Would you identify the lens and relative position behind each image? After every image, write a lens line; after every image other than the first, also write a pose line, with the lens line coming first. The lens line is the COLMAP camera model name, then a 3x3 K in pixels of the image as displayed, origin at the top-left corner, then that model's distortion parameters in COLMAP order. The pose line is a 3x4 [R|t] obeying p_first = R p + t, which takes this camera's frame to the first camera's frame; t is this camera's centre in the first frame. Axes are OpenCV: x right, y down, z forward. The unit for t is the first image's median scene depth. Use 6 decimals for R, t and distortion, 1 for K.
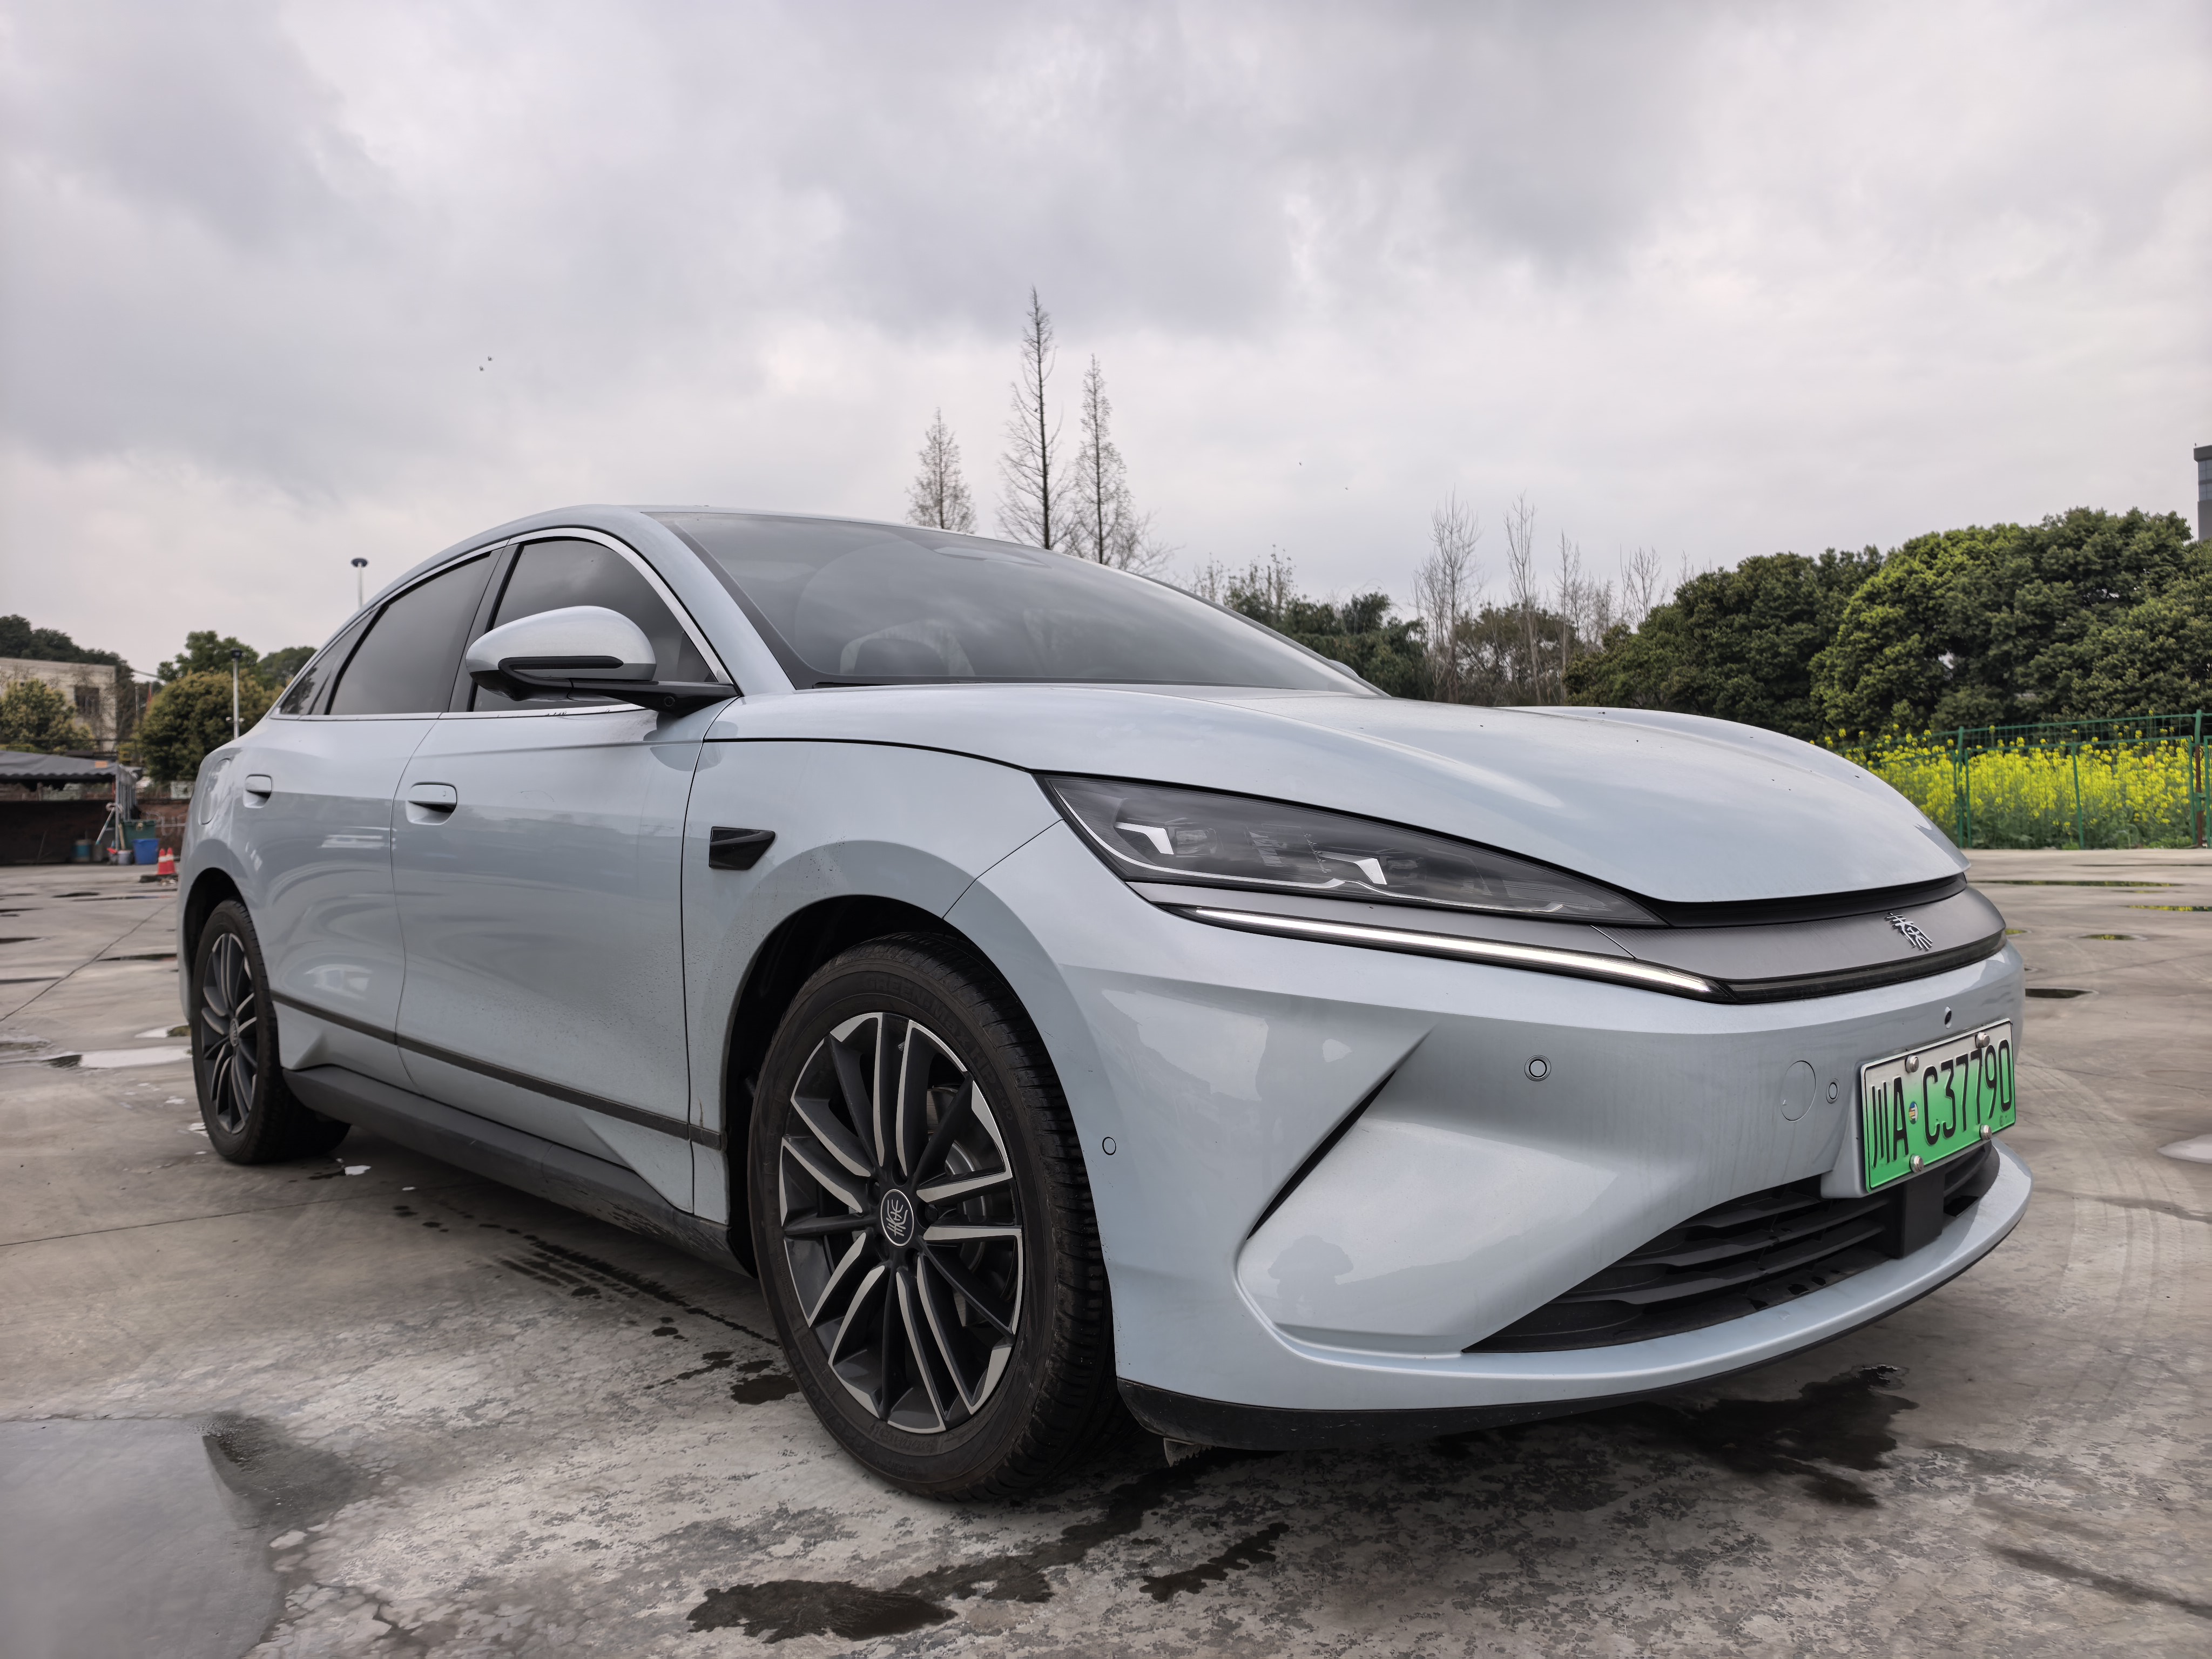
lens RADIAL K [[1575.0, 0, 1108.0], [0, 1575.0, 821.2], [0, 0, 1]] dist [0.025529, -0.027251]
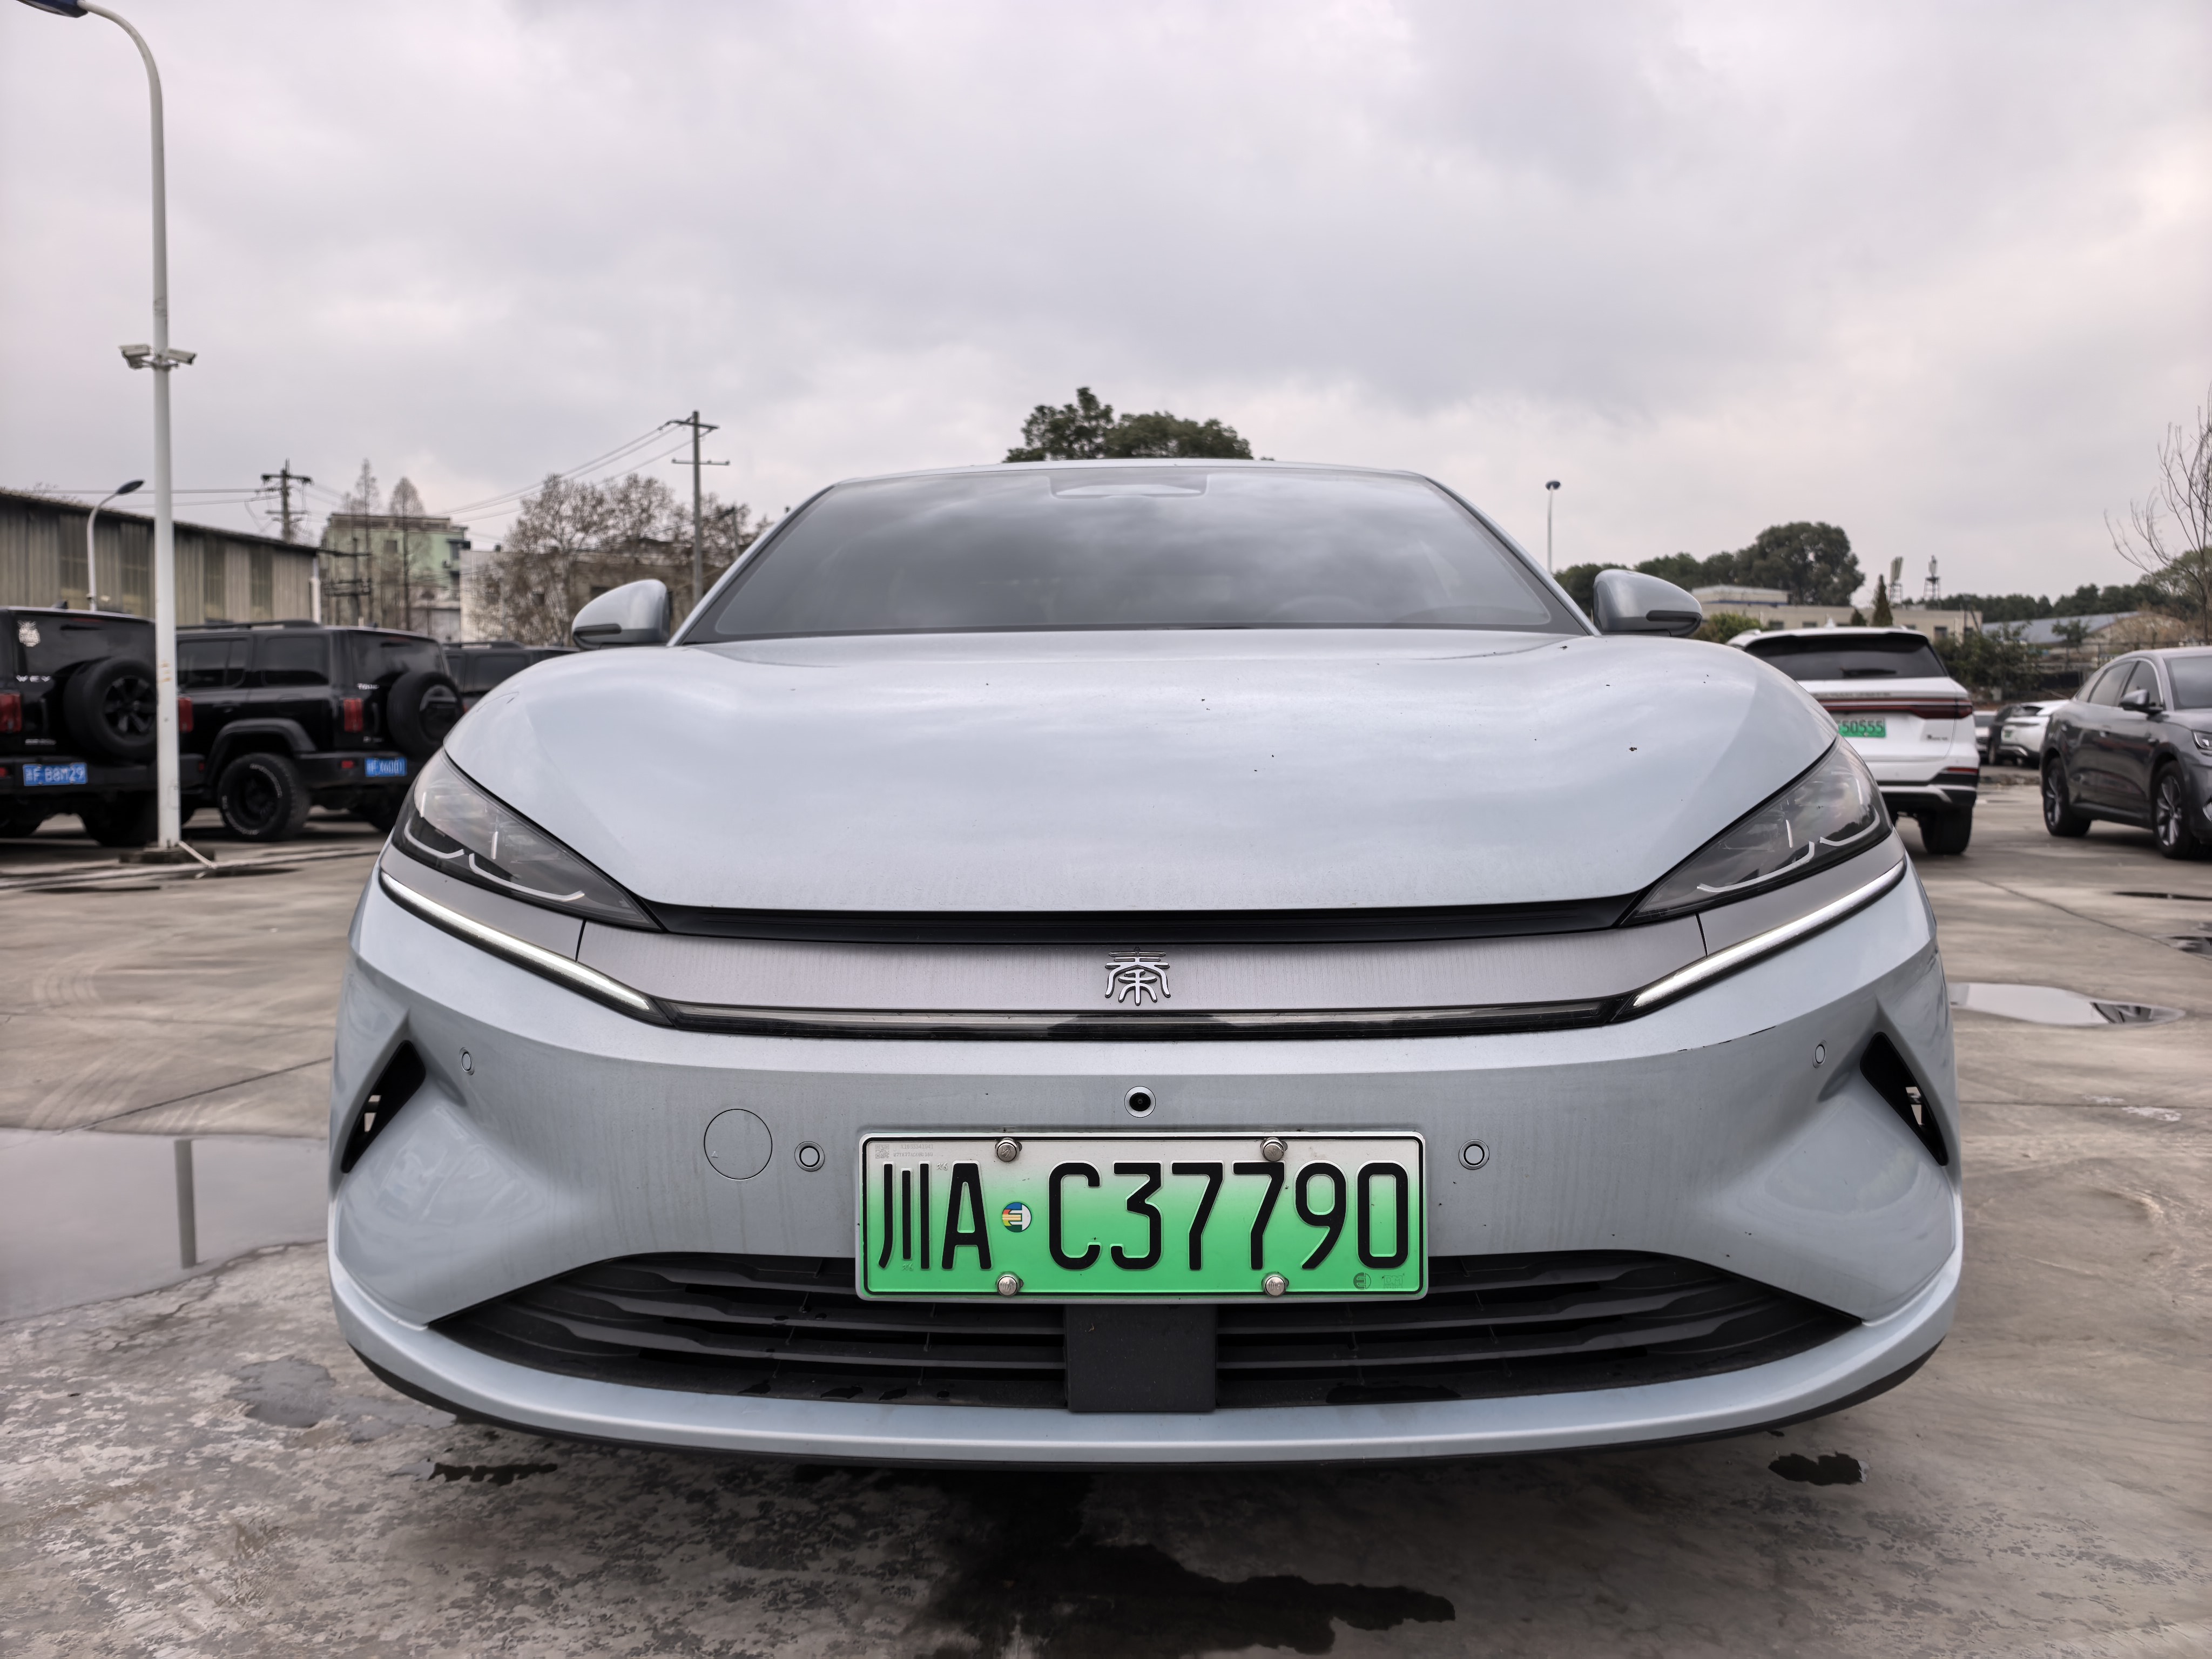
lens RADIAL K [[1575.0, 0, 1097.6], [0, 1575.0, 842.5], [0, 0, 1]] dist [0.025529, -0.027251]
pose [[0.706279, 0.060910, -0.705309, 1.109461], [-0.010559, 0.997087, 0.075534, -0.047834], [0.707855, -0.045901, 0.704865, 0.553142]]
